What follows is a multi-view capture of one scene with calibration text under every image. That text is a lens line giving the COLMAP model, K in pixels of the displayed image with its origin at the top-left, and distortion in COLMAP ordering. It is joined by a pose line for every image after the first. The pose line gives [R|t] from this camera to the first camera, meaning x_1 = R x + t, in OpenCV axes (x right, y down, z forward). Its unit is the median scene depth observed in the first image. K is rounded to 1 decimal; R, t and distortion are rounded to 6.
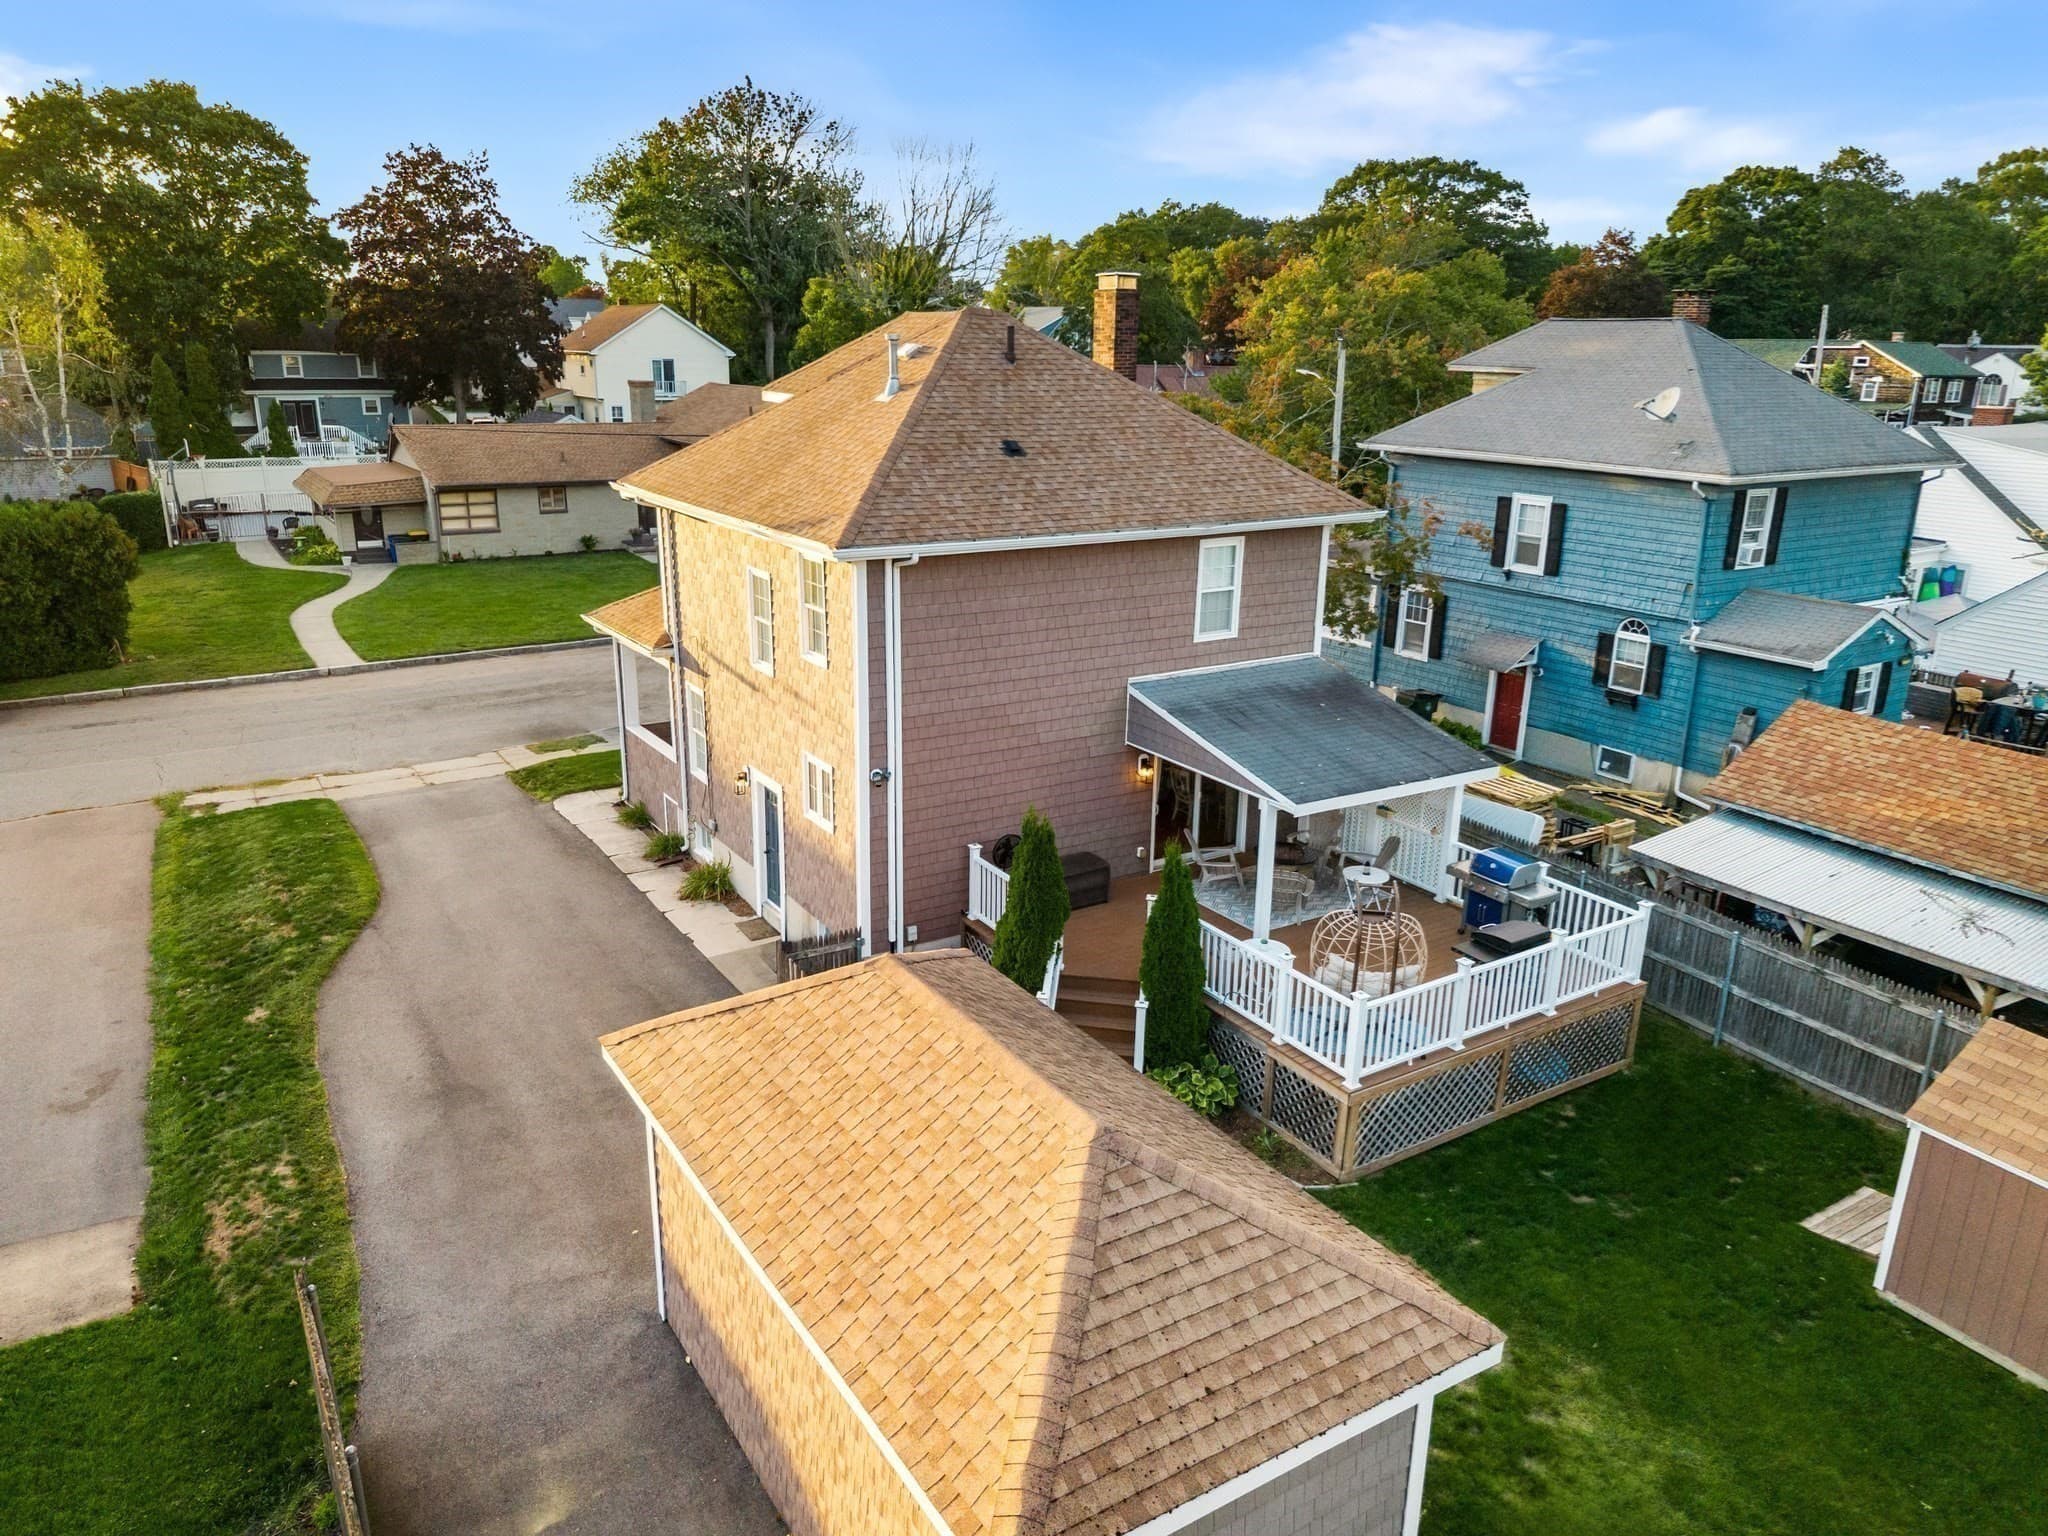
lens RADIAL K [[1414.4, 0, 1024.0], [0, 1414.4, 768.0], [0, 0, 1]] dist [0.006597, -0.000988]
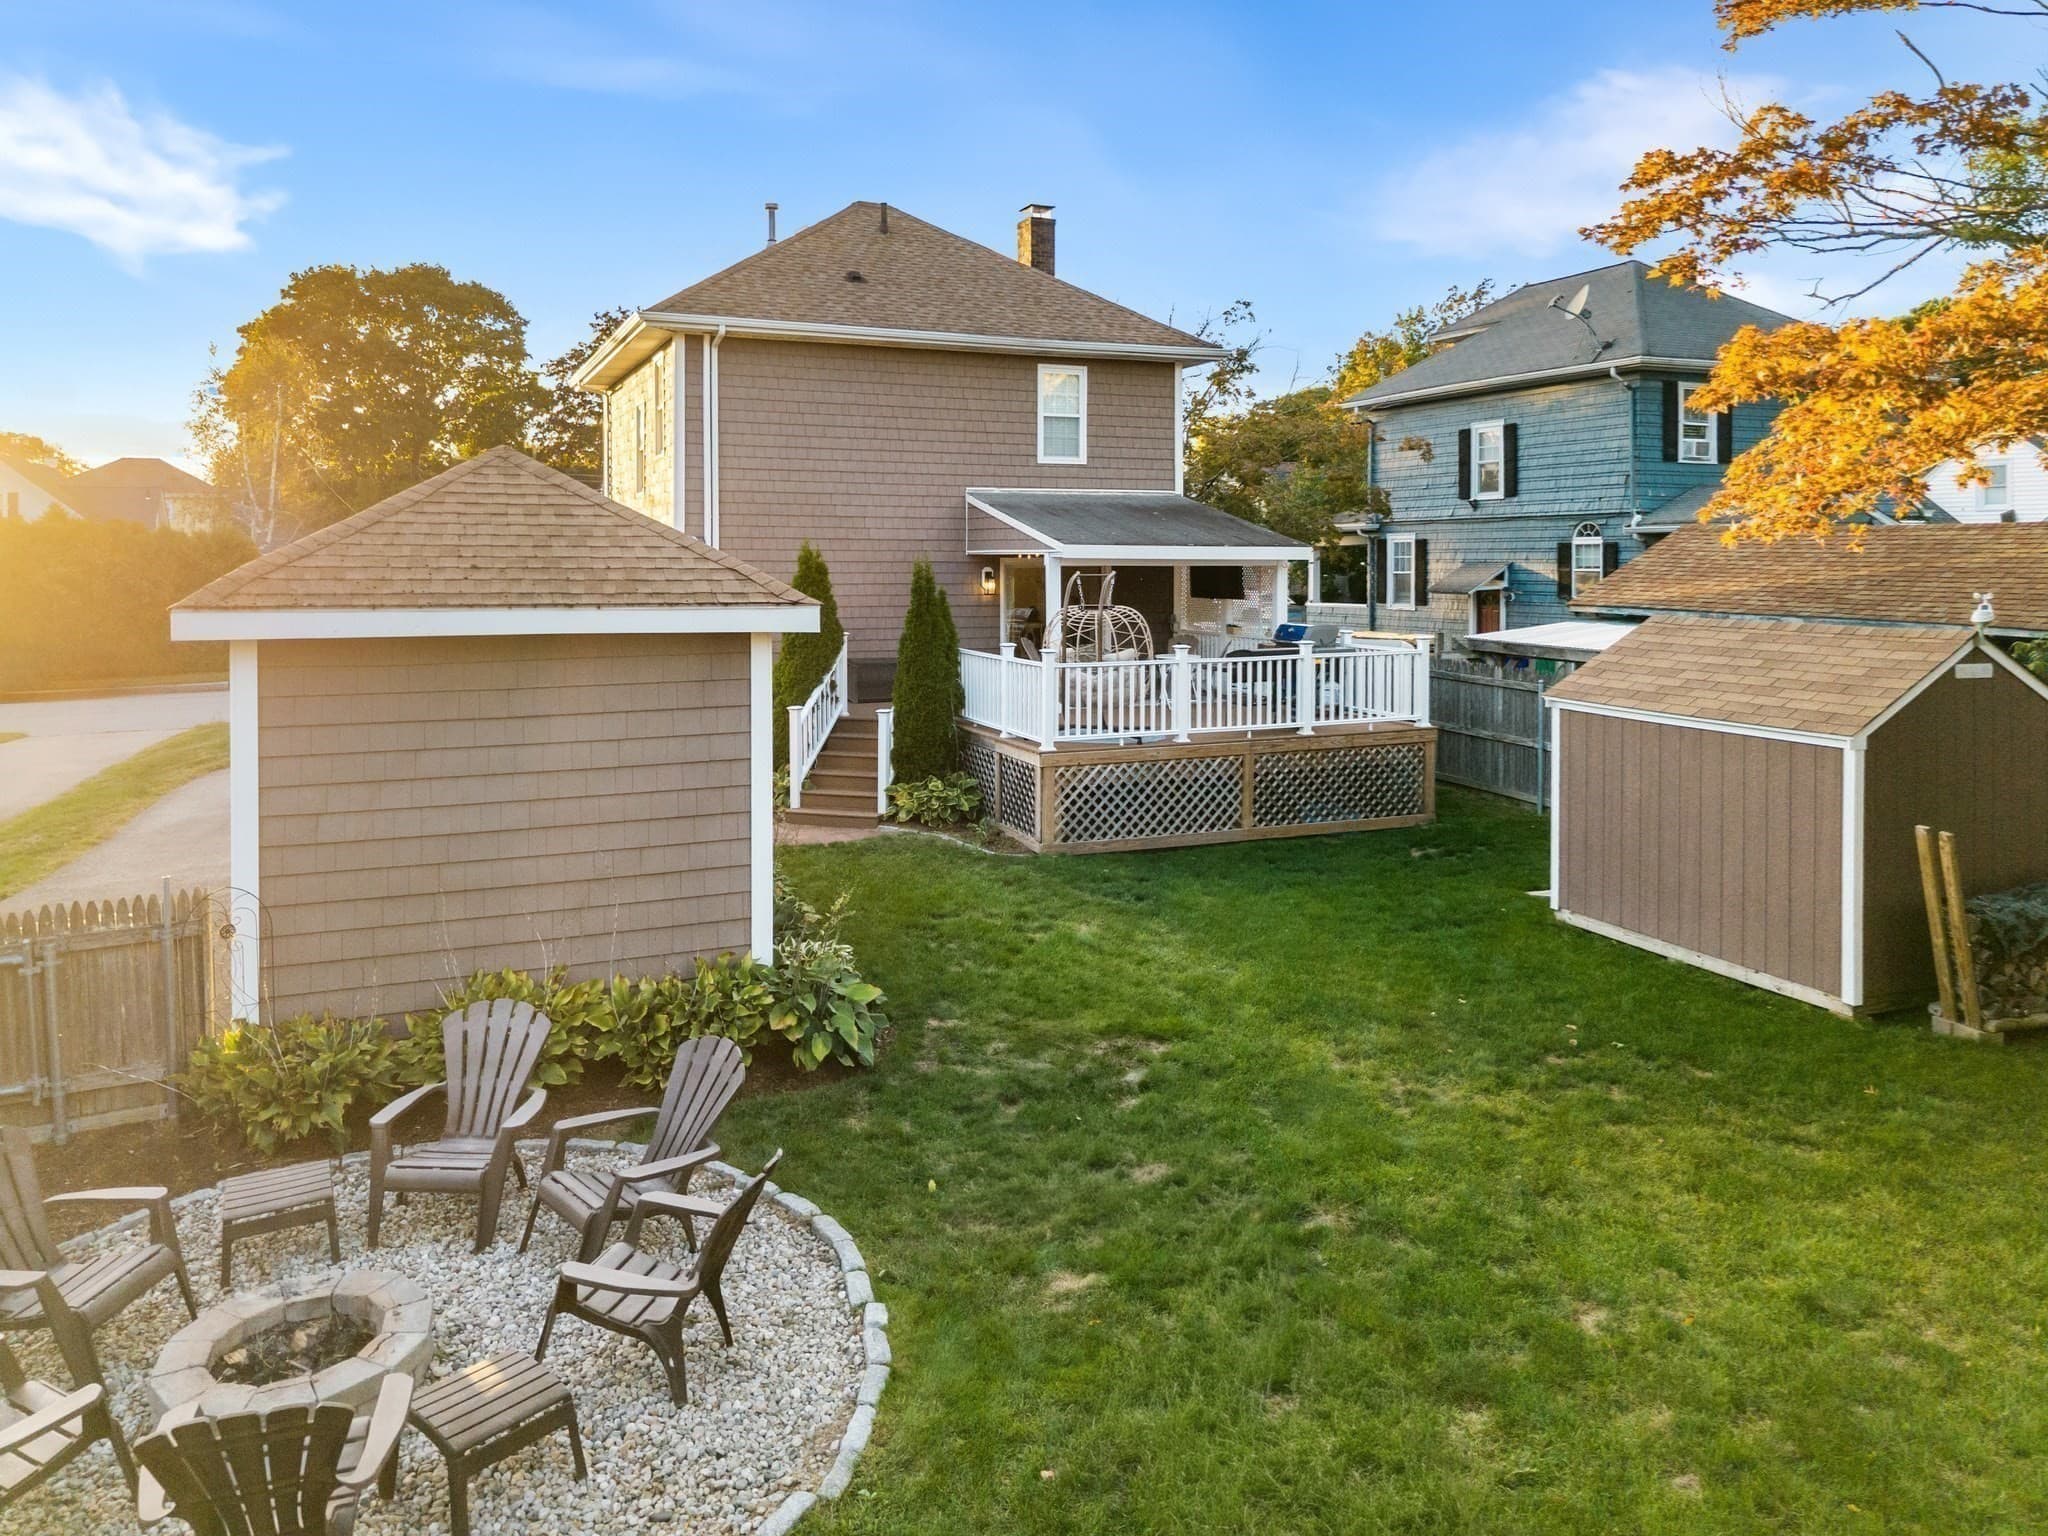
lens RADIAL K [[1467.6, 0, 1018.7], [0, 1467.6, 557.1], [0, 0, 1]] dist [0.019989, -0.002734]
pose [[0.985655, -0.017651, -0.167847, 0.226279], [-0.031737, 0.957389, -0.287052, 0.228590], [0.165761, 0.288261, 0.943095, -0.007959]]
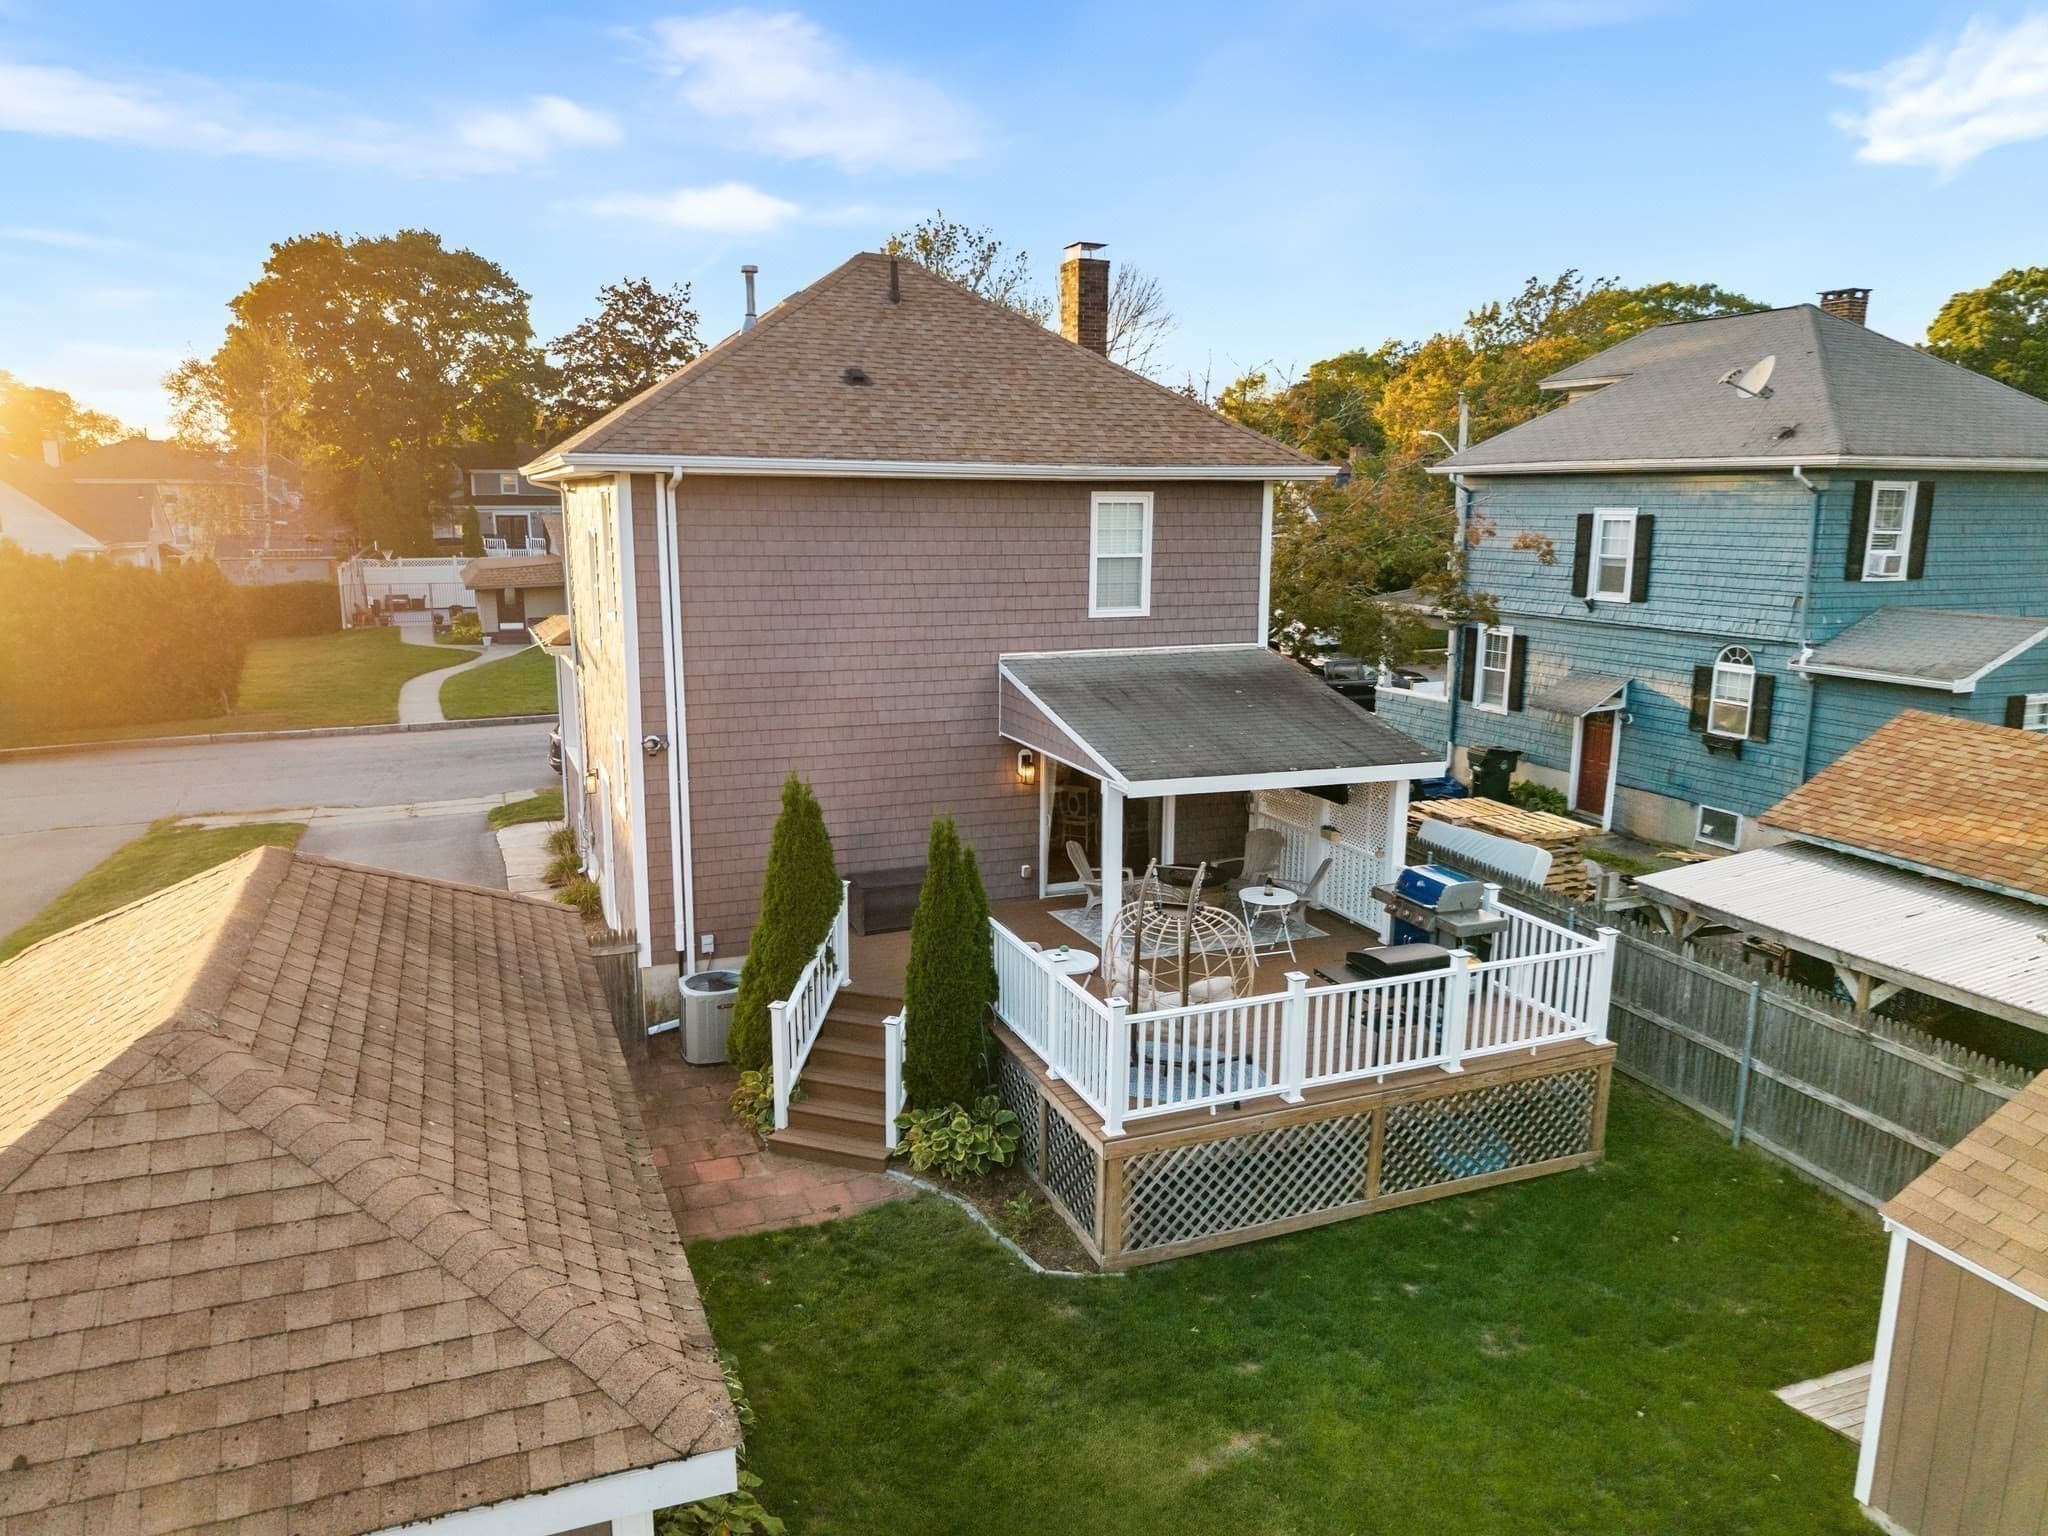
lens RADIAL K [[1392.0, 0, 1024.0], [0, 1392.0, 768.0], [0, 0, 1]] dist [0.007532, -0.002484]
pose [[0.983811, 0.023893, -0.177612, 0.180506], [-0.042530, 0.993888, -0.101873, 0.066117], [0.174092, 0.107778, 0.978814, 0.159232]]
